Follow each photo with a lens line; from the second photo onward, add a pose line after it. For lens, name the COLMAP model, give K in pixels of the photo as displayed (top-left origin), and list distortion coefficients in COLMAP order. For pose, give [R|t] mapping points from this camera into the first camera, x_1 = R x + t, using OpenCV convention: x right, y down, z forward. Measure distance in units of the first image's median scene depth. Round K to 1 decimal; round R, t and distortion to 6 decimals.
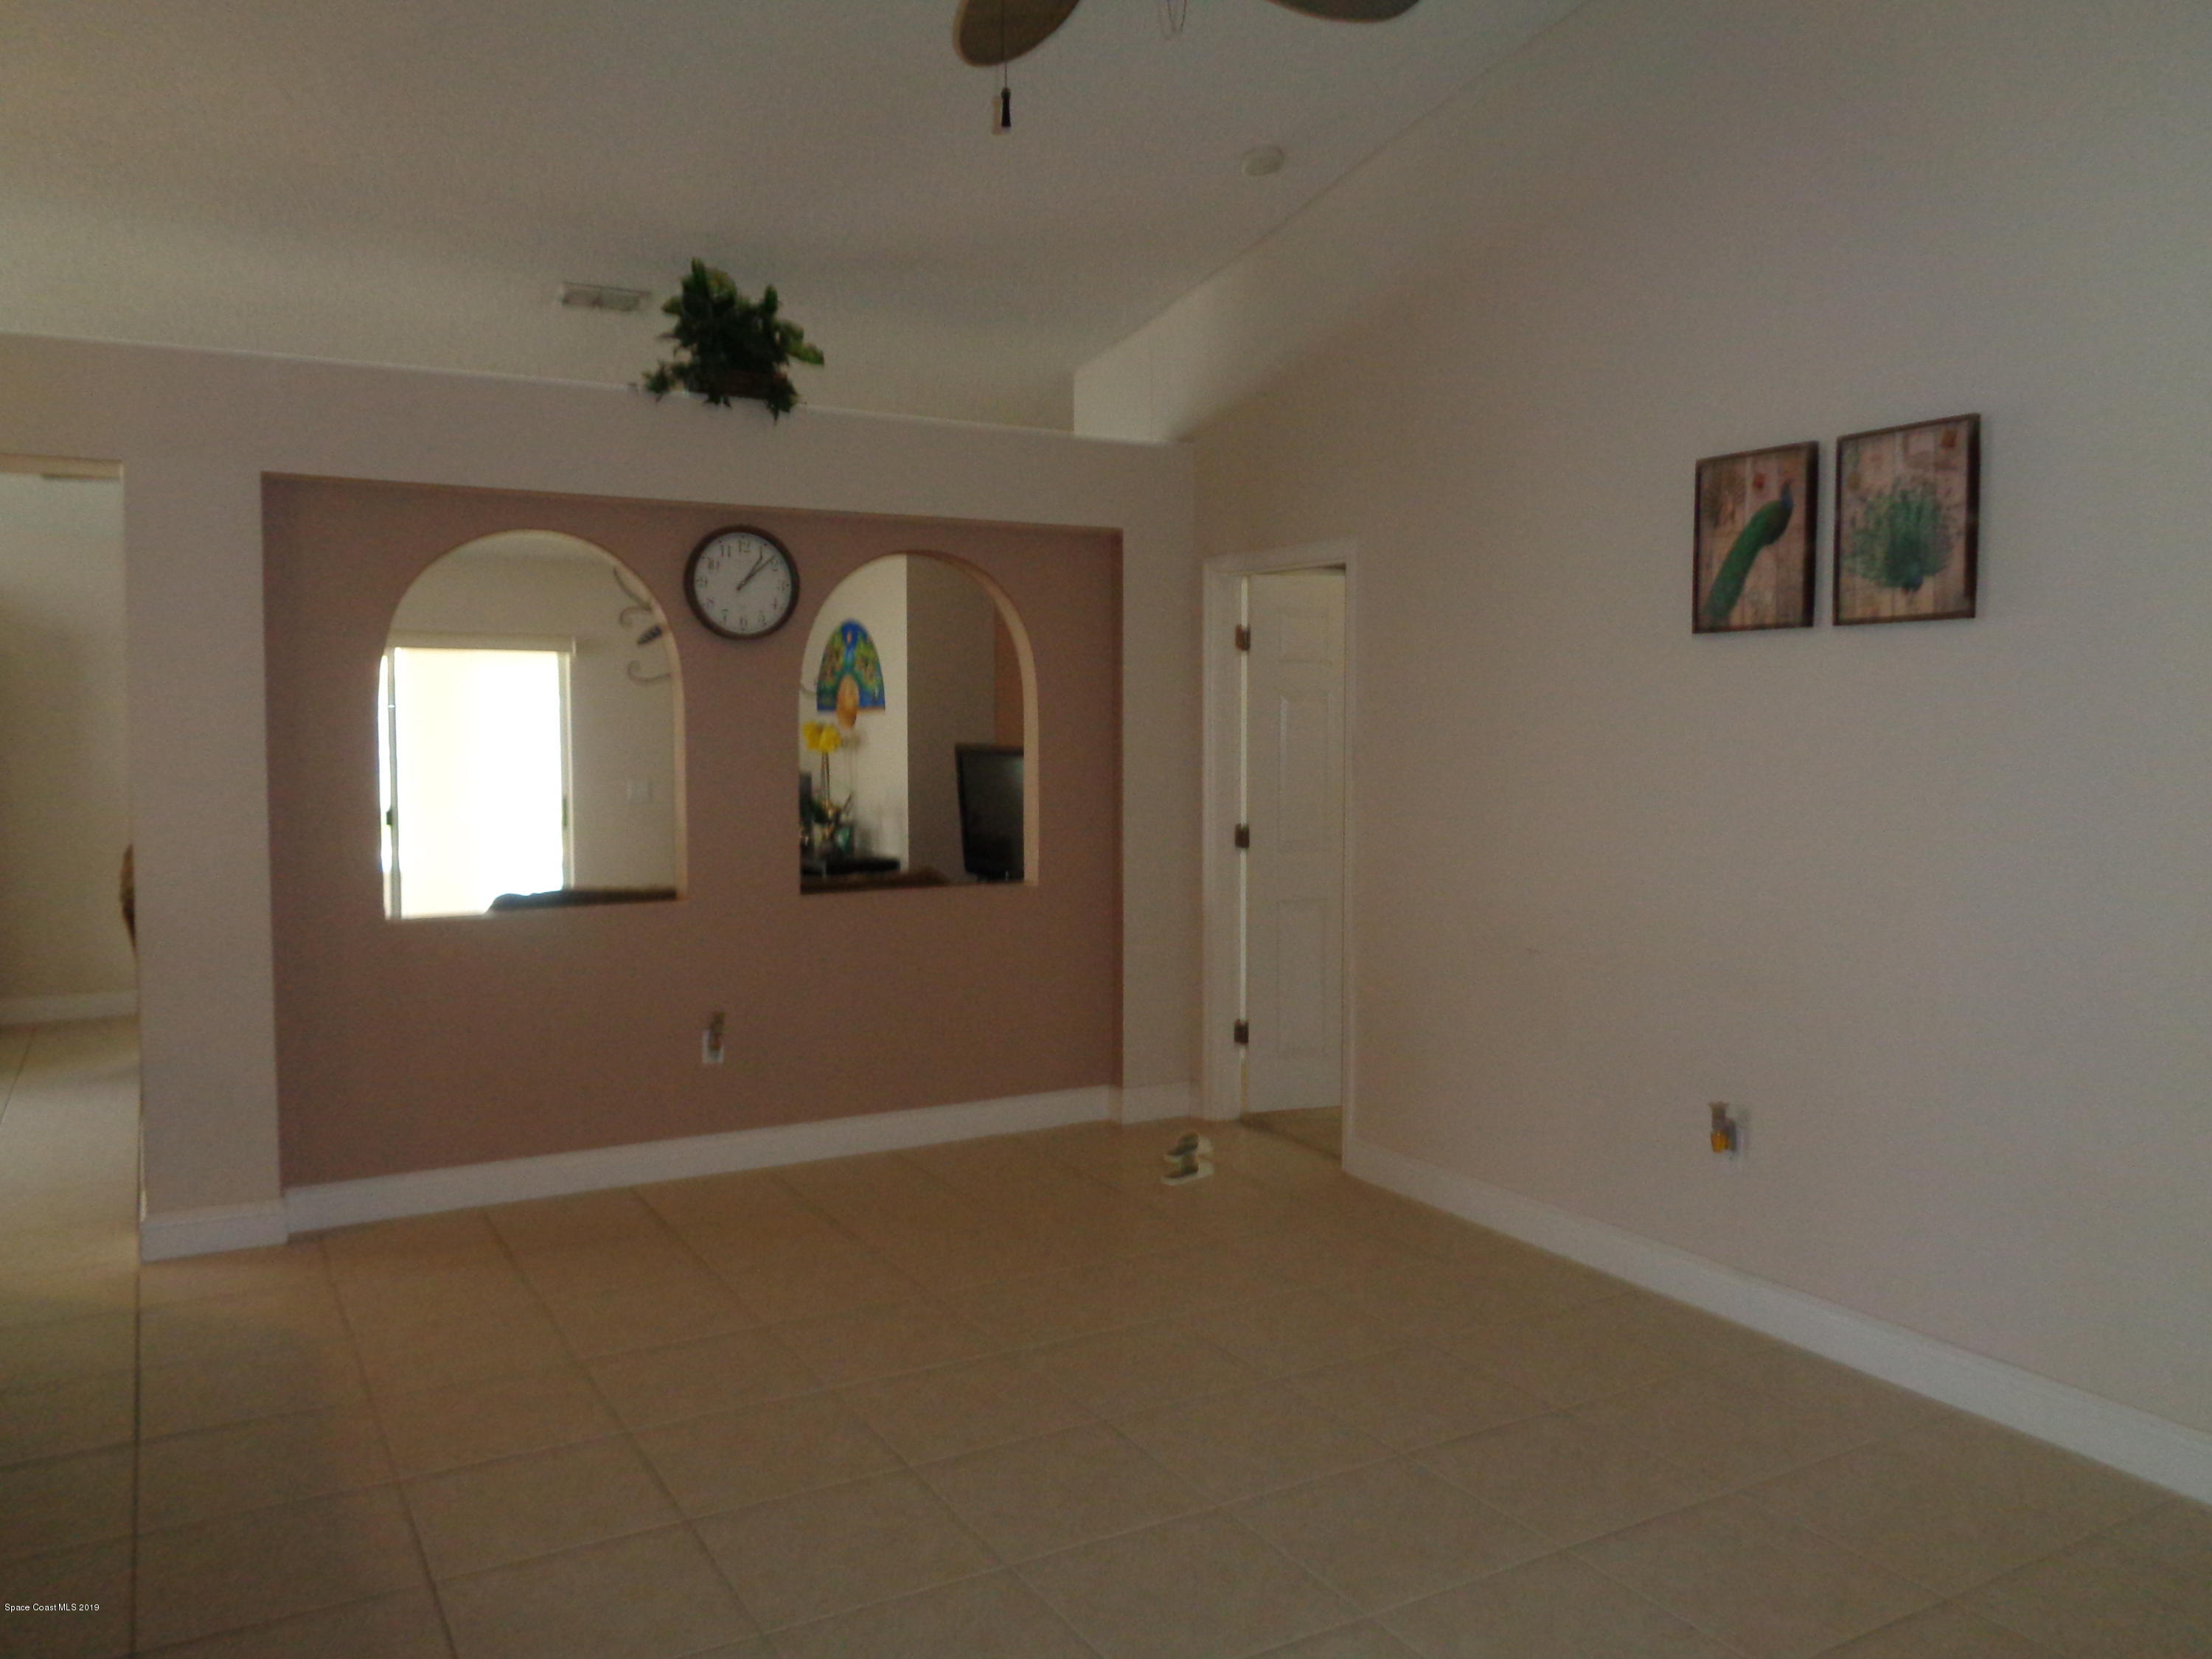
lens RADIAL K [[1654.2, 0, 1094.6], [0, 1654.2, 837.9], [0, 0, 1]] dist [-0.013035, -0.005308]
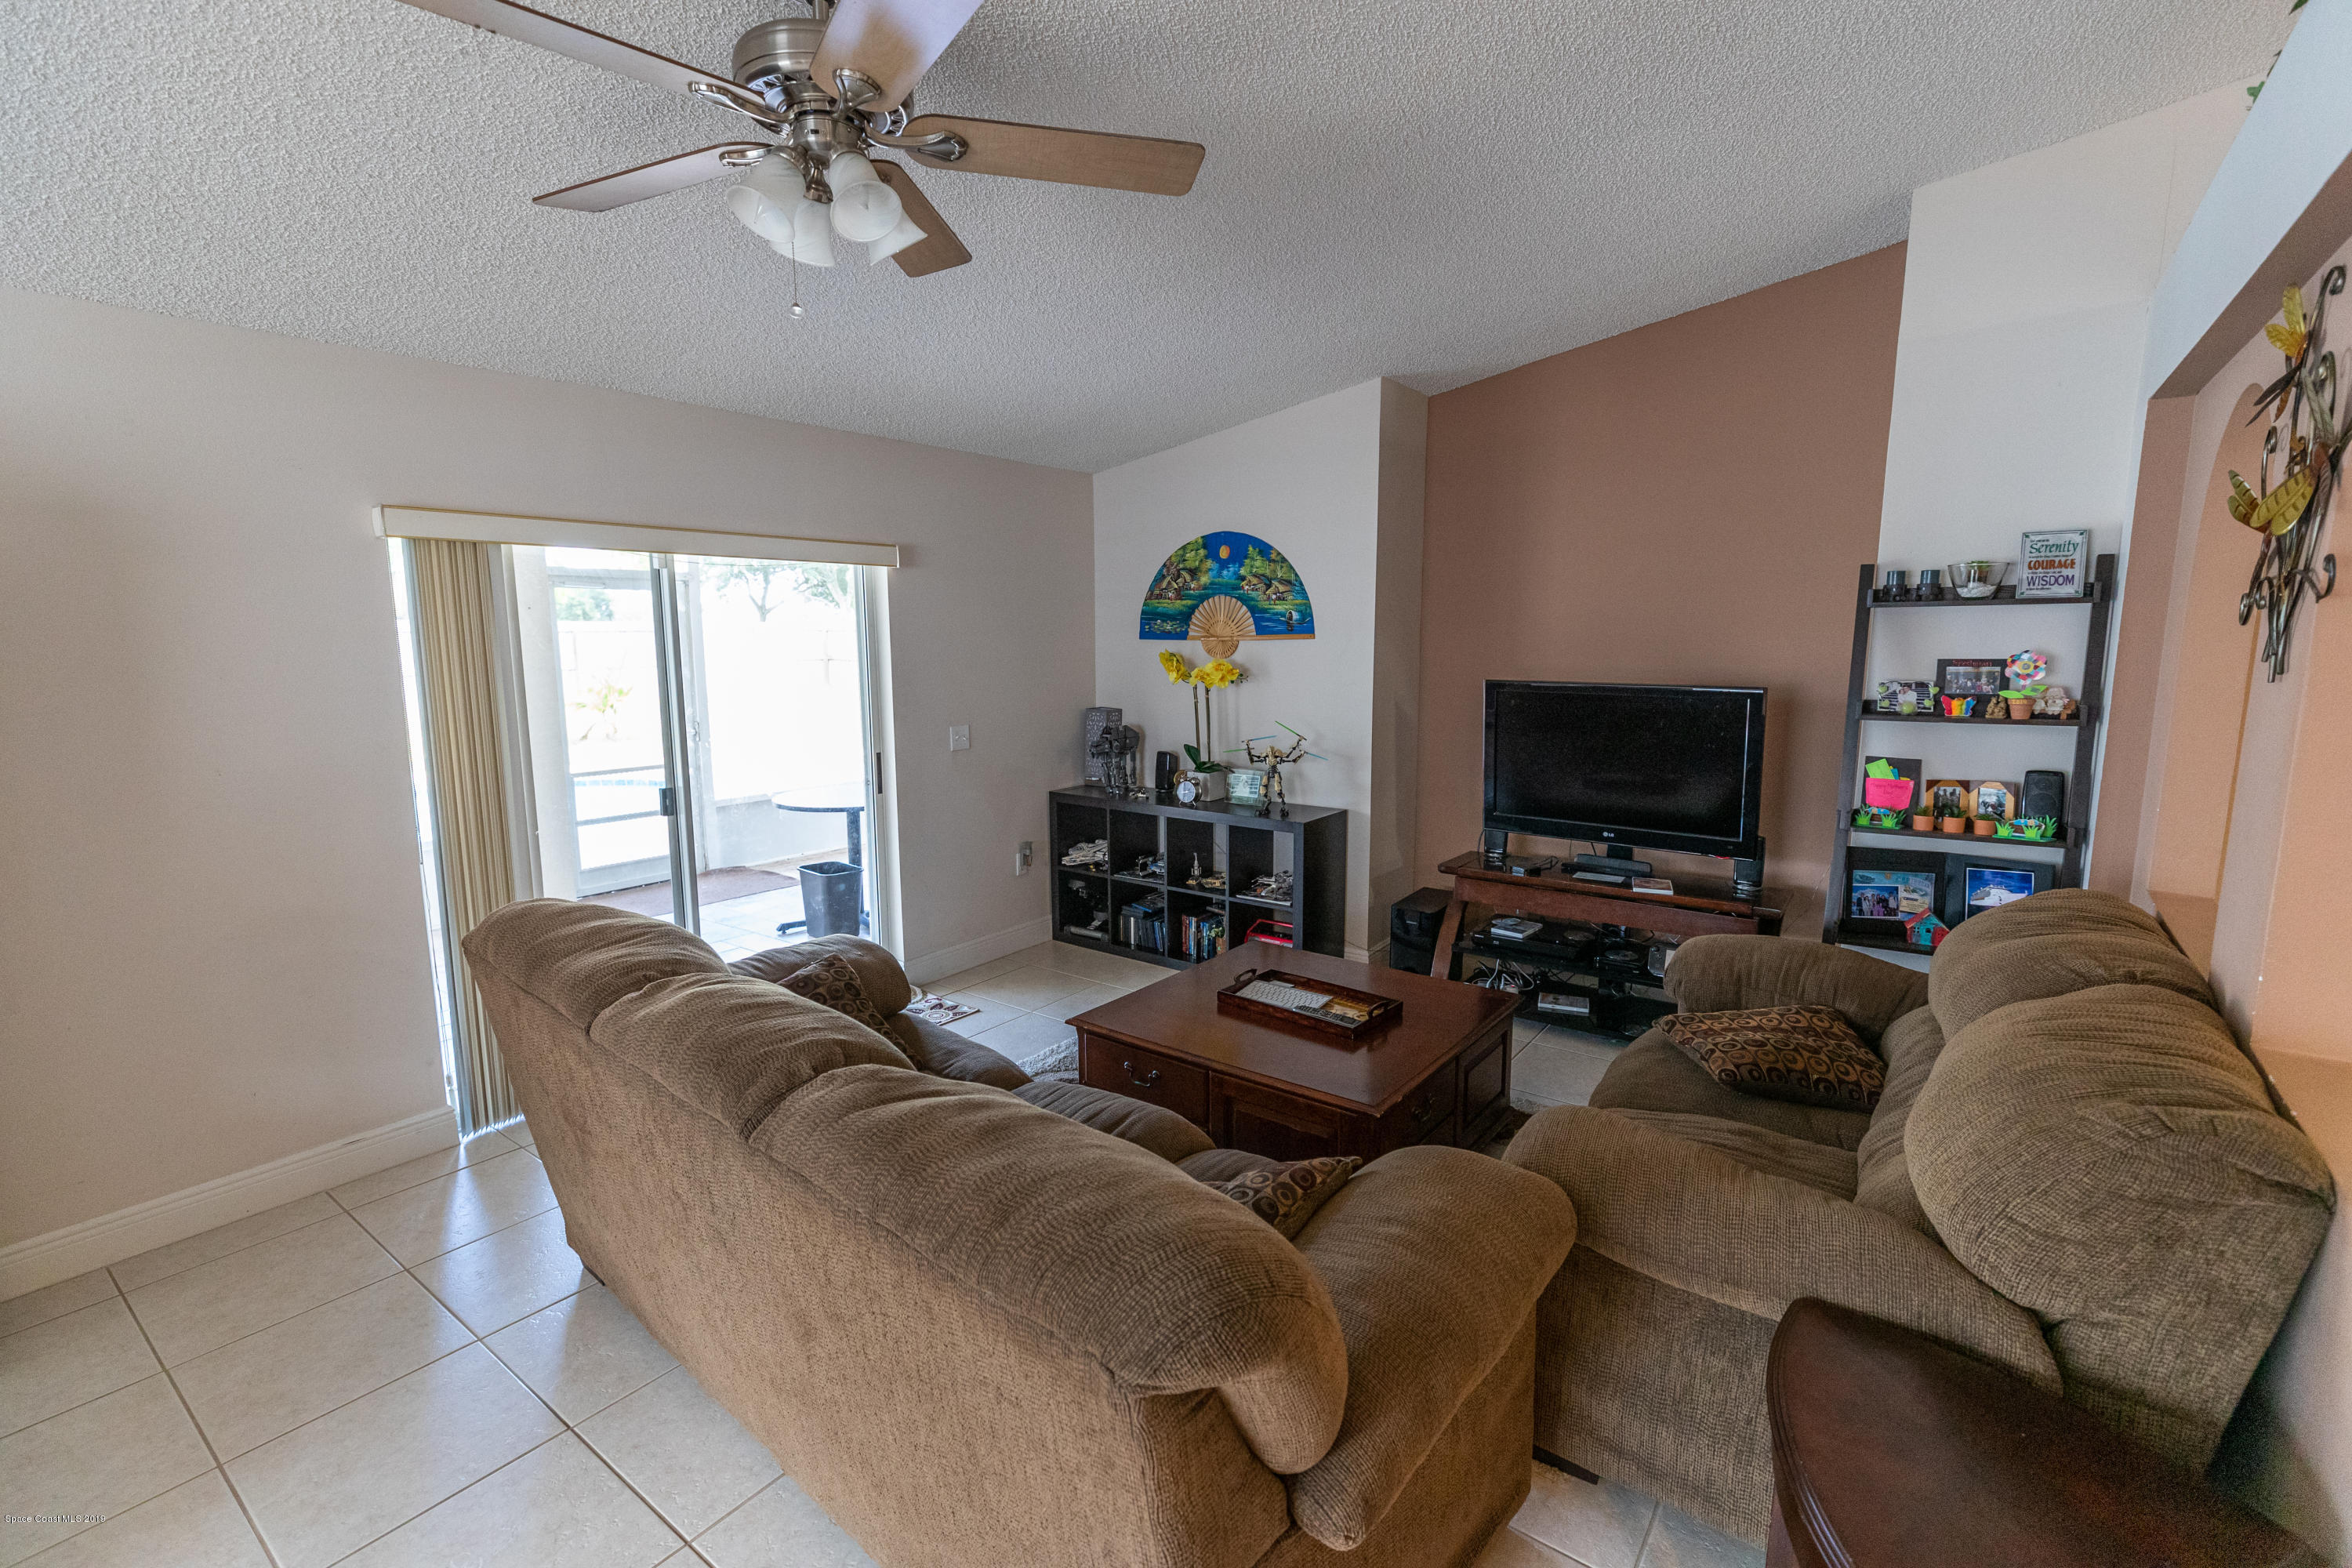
lens RADIAL K [[1048.6, 0, 1177.4], [0, 1048.6, 783.0], [0, 0, 1]] dist [0.001682, -0.000096]
pose [[0.916323, -0.065481, 0.395050, -0.873882], [0.036769, 0.996130, 0.079826, -0.104469], [-0.398748, -0.058620, 0.915185, 1.140230]]
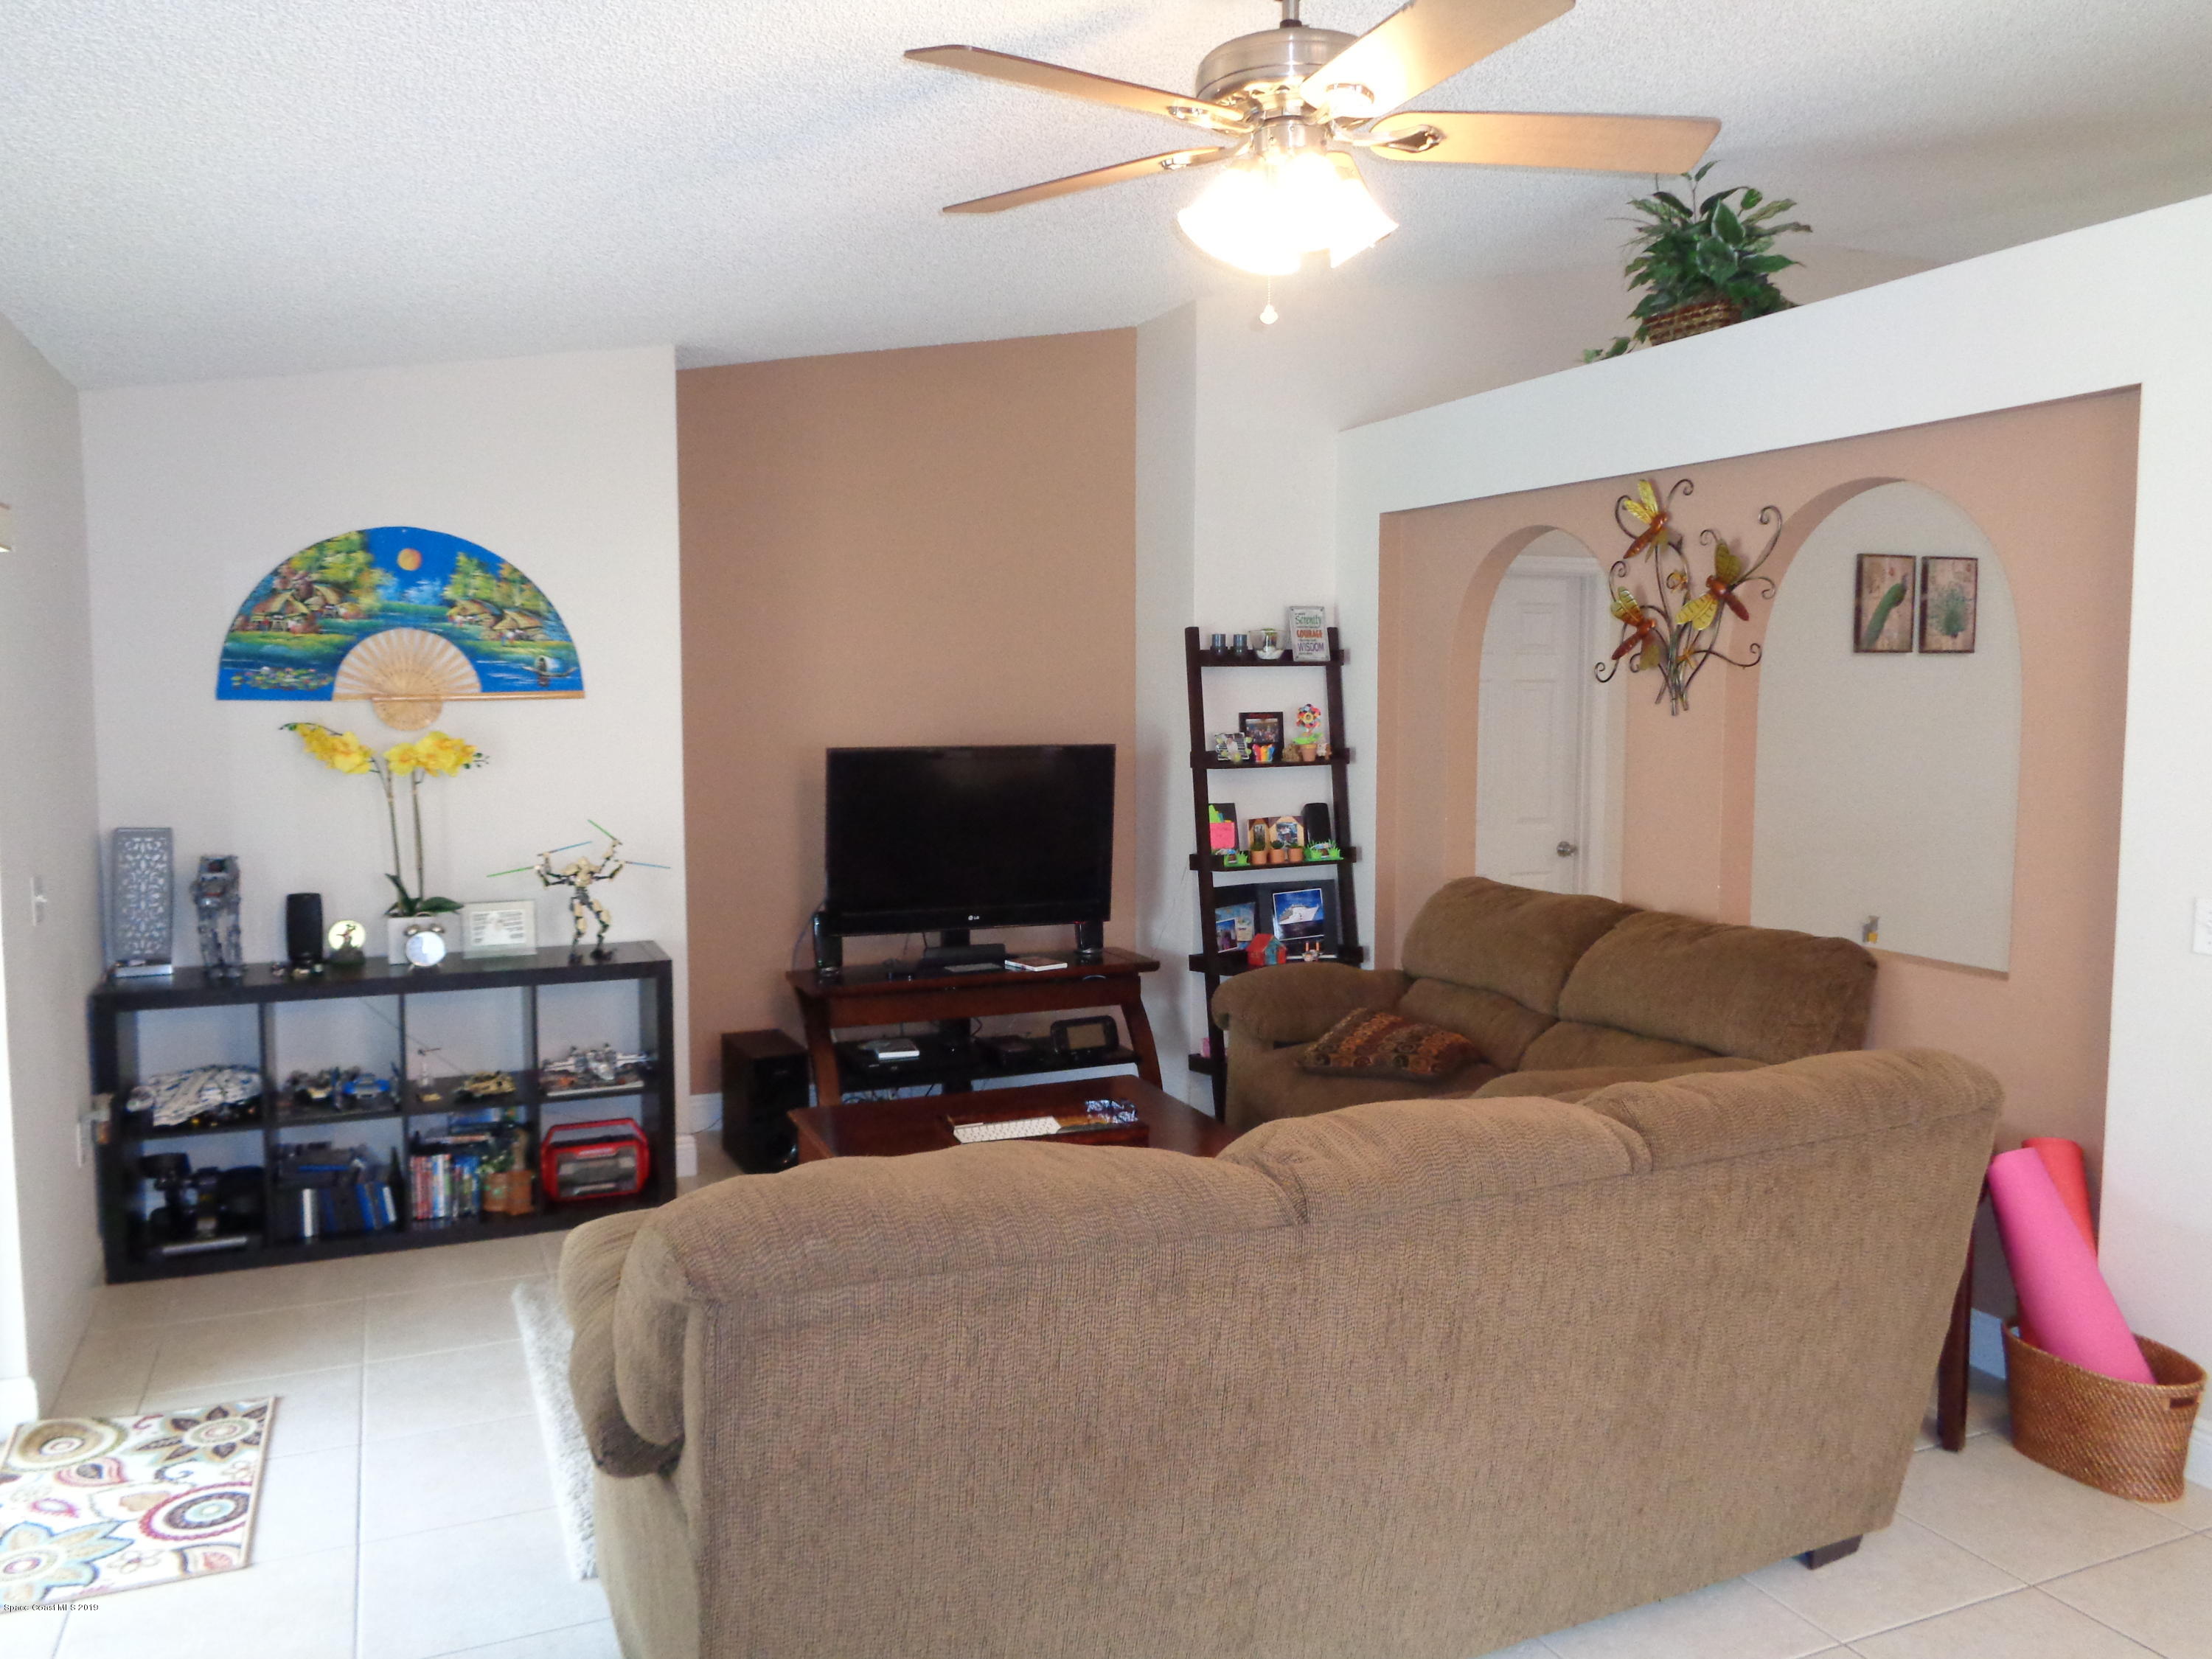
lens RADIAL K [[1654.2, 0, 1106.0], [0, 1654.2, 821.3], [0, 0, 1]] dist [-0.013035, -0.005308]
pose [[0.098952, -0.084666, 0.991484, -1.464770], [0.072598, 0.994333, 0.077664, -0.140263], [-0.992440, 0.064295, 0.104538, 1.630883]]
